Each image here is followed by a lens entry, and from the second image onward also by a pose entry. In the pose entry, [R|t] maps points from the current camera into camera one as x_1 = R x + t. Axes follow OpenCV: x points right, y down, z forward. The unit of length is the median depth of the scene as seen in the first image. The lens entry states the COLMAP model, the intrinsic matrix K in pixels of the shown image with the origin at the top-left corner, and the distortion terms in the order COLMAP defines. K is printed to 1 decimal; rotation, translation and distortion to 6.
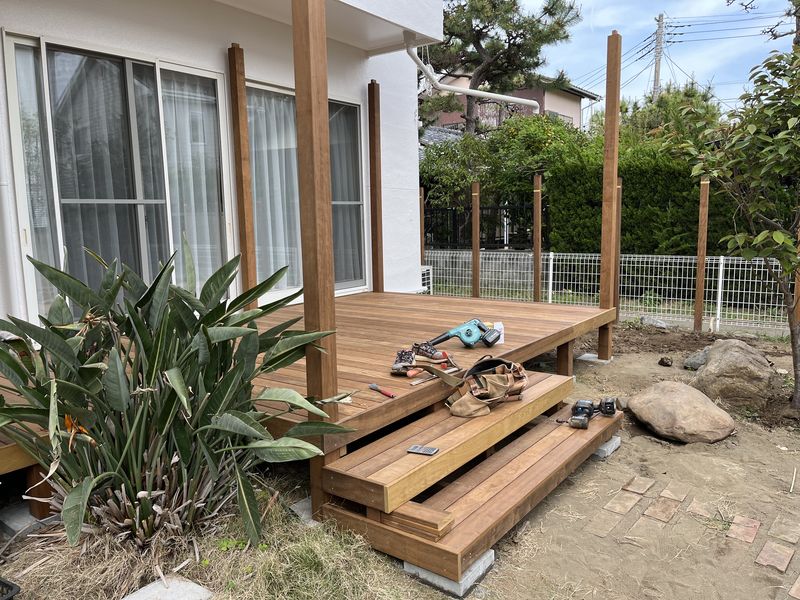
lens RADIAL K [[593.5, 0, 400.0], [0, 593.5, 300.0], [0, 0, 1]] dist [0.011964, -0.006143]
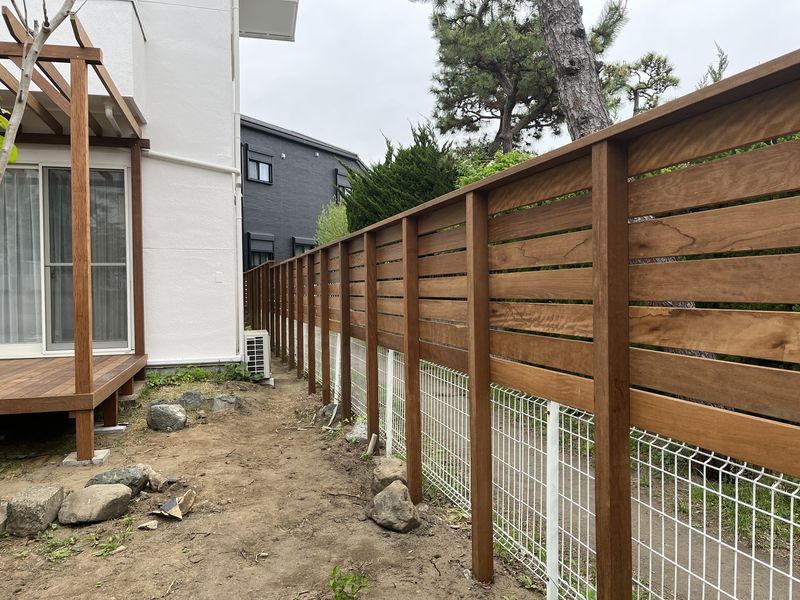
lens RADIAL K [[593.5, 0, 400.0], [0, 593.5, 300.0], [0, 0, 1]] dist [0.011964, -0.006143]
pose [[0.796625, 0.030084, -0.603725, 0.894020], [-0.094278, 0.992722, -0.074933, -0.070660], [0.597077, 0.116612, 0.793663, 0.478353]]
